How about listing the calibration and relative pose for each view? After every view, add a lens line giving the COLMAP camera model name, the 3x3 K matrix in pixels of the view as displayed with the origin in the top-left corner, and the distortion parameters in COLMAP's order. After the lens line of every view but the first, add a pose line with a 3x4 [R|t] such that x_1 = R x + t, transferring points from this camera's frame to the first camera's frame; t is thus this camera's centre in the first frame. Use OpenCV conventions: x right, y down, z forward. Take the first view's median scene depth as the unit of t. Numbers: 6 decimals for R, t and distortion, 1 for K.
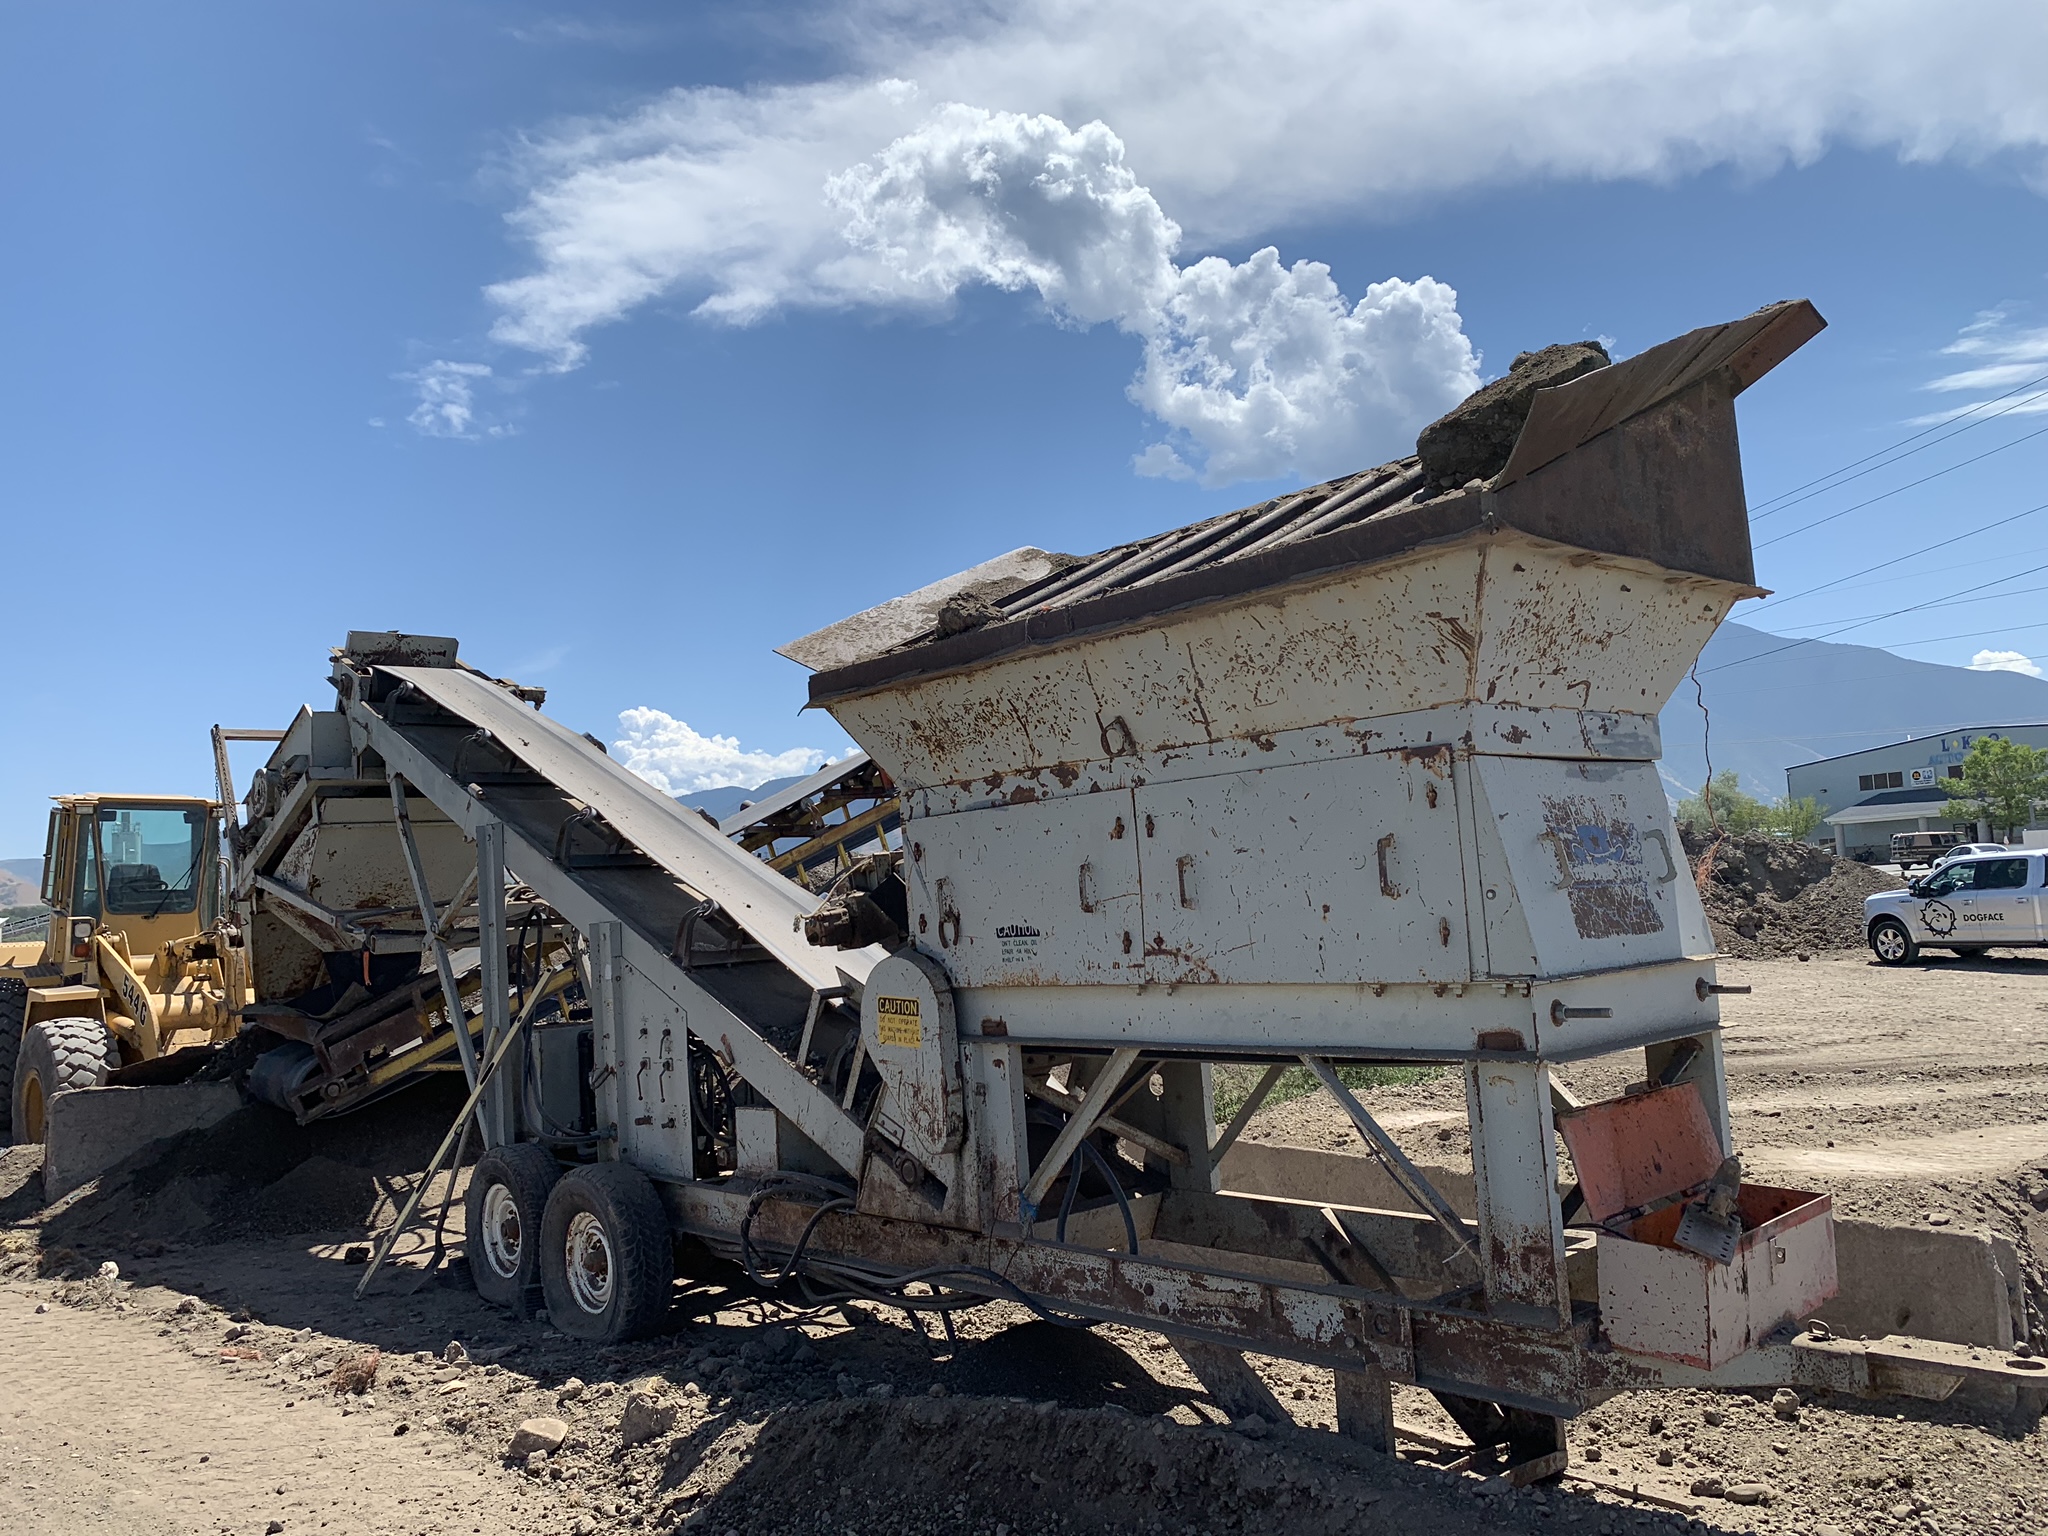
lens RADIAL K [[1549.0, 0, 1079.3], [0, 1549.0, 774.2], [0, 0, 1]] dist [0.007261, -0.002350]
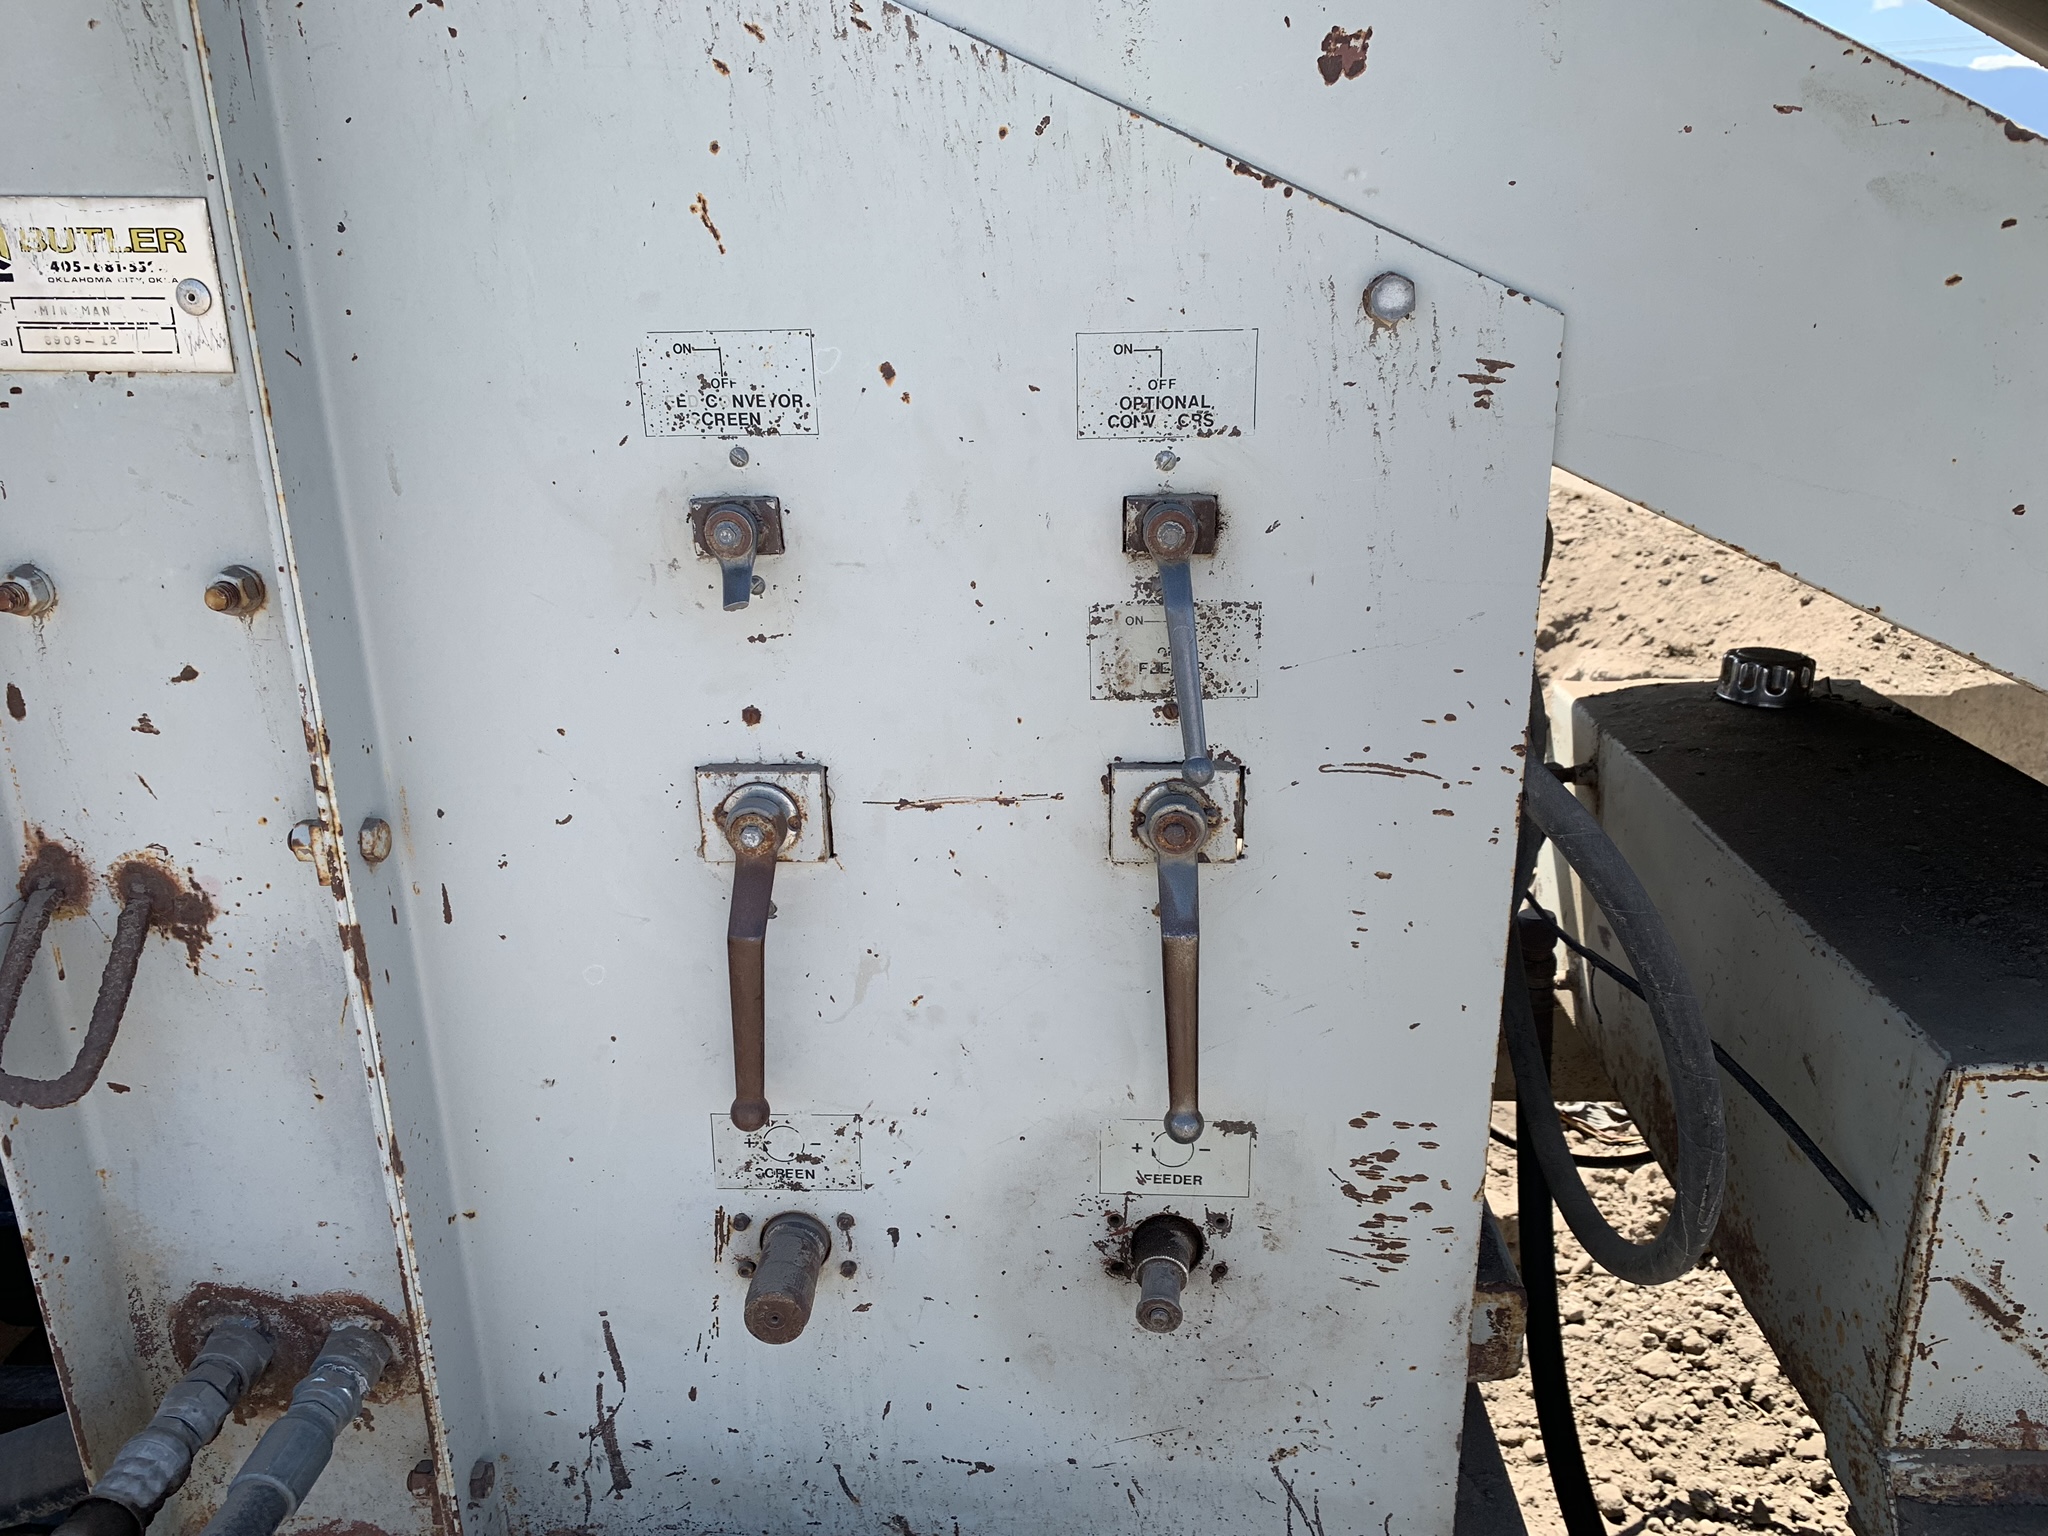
lens RADIAL K [[1536.3, 0, 1024.8], [0, 1536.3, 774.4], [0, 0, 1]] dist [0.017724, -0.005726]
pose [[0.722480, -0.181053, 0.667265, -0.466478], [-0.083346, 0.935259, 0.344012, 0.199564], [-0.686350, -0.304156, 0.660616, 1.263271]]
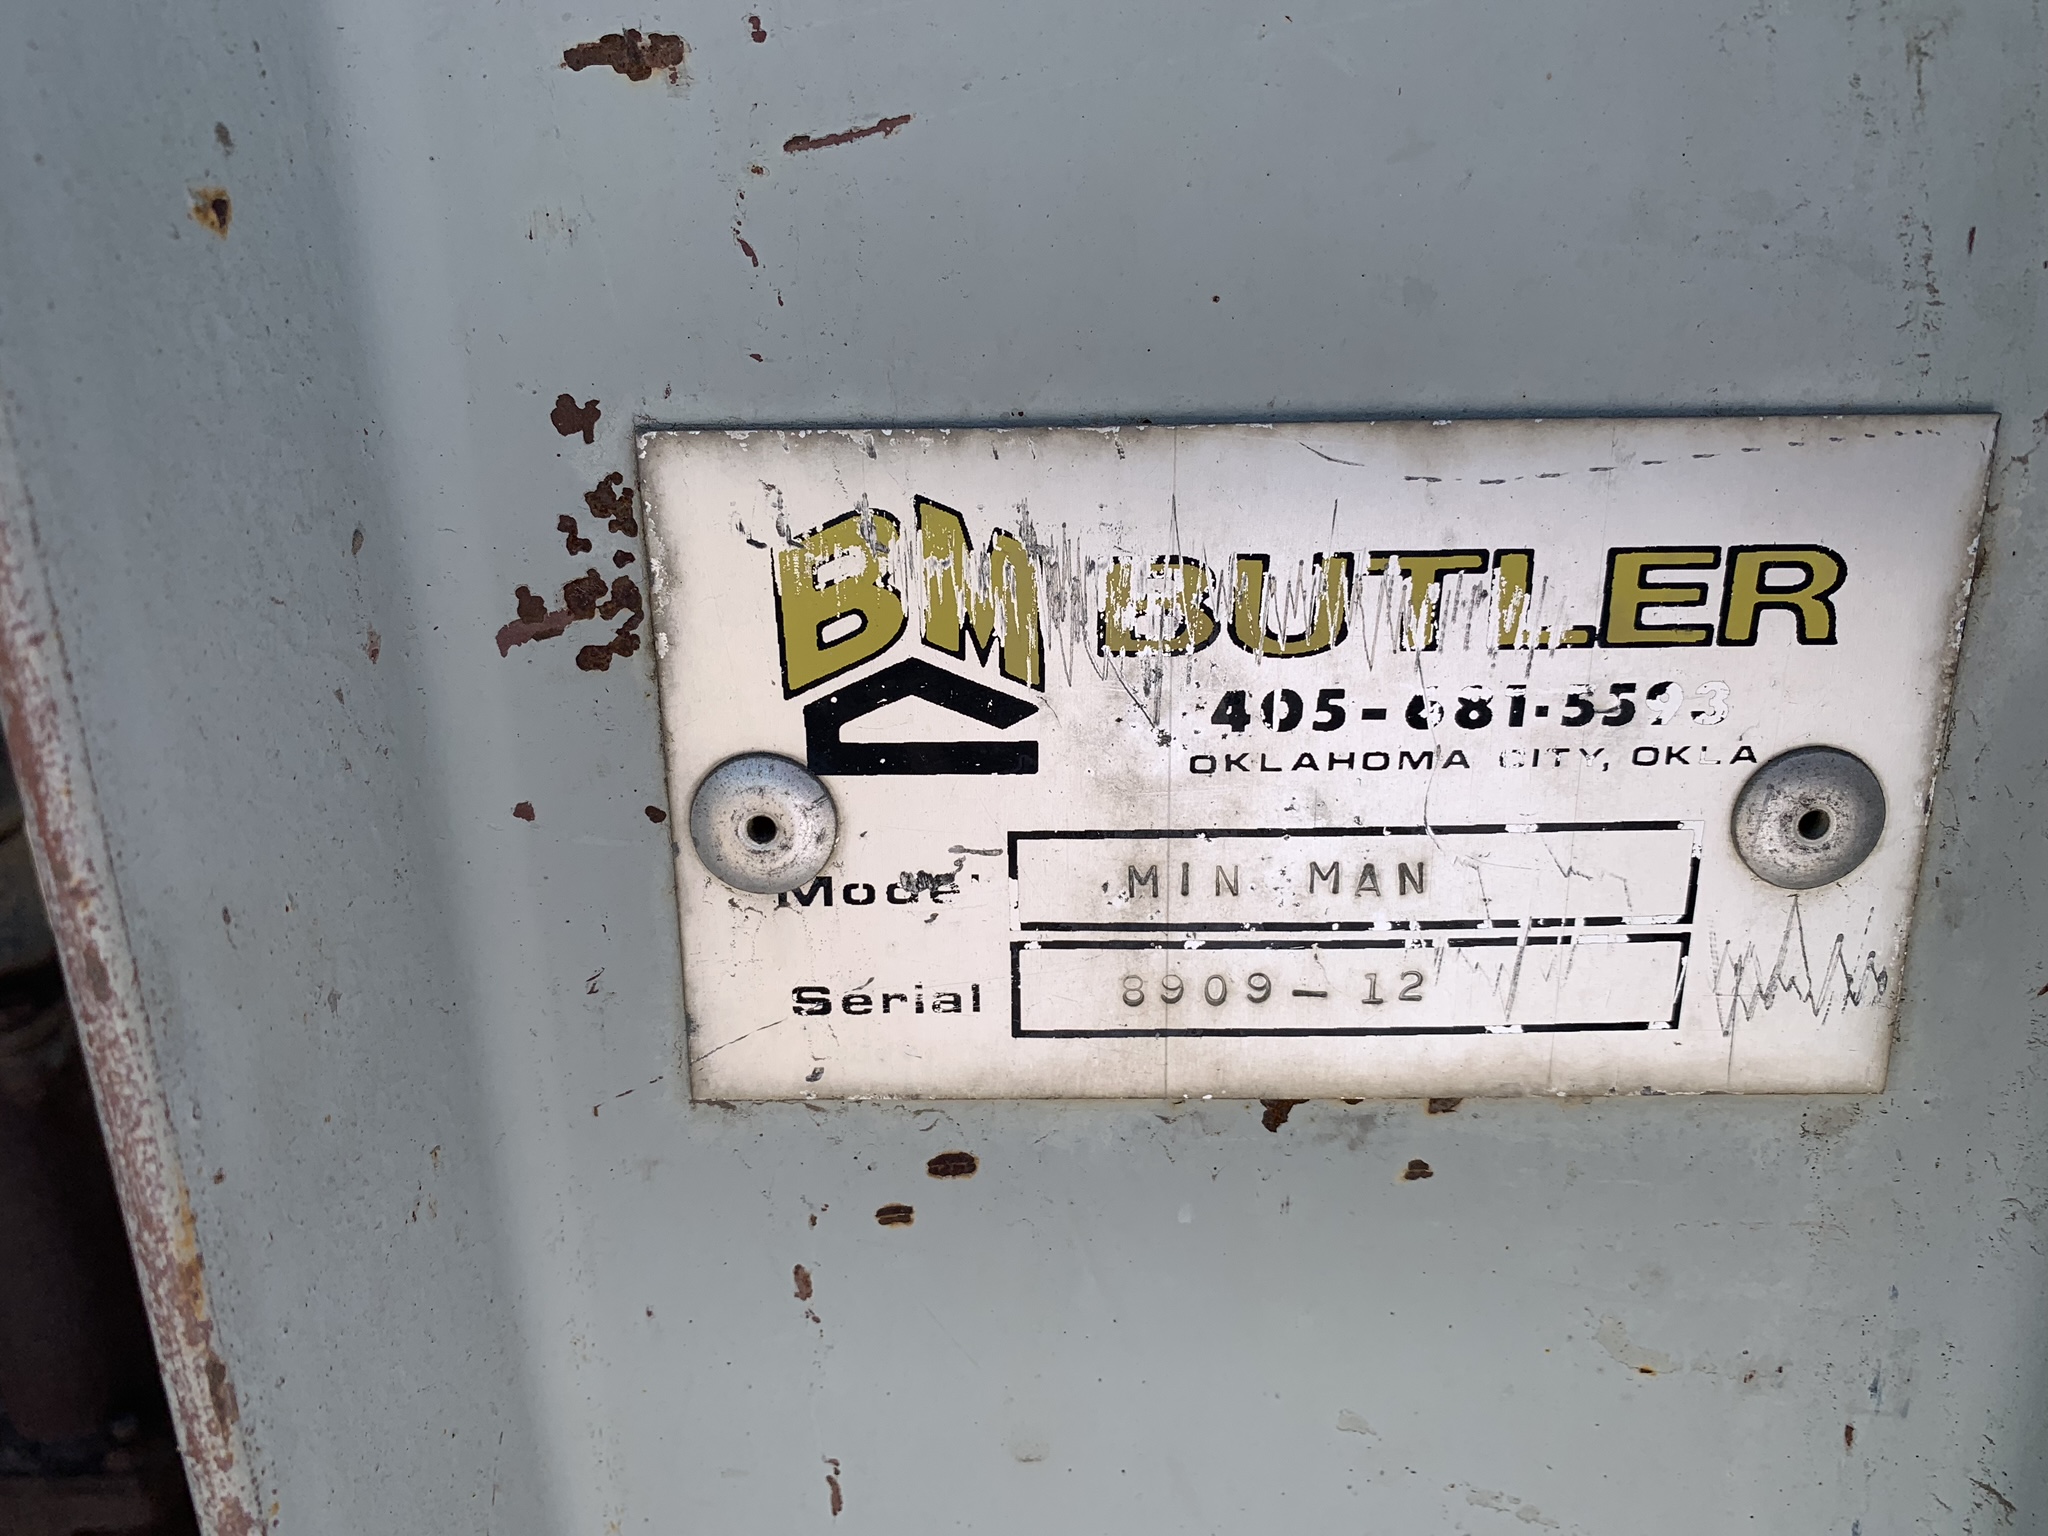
lens RADIAL K [[1536.3, 0, 1024.8], [0, 1536.3, 774.4], [0, 0, 1]] dist [0.017724, -0.005726]
pose [[0.695145, -0.183755, 0.694987, -0.454198], [-0.065550, 0.946548, 0.315833, 0.203307], [-0.715875, -0.265106, 0.645943, 1.408395]]
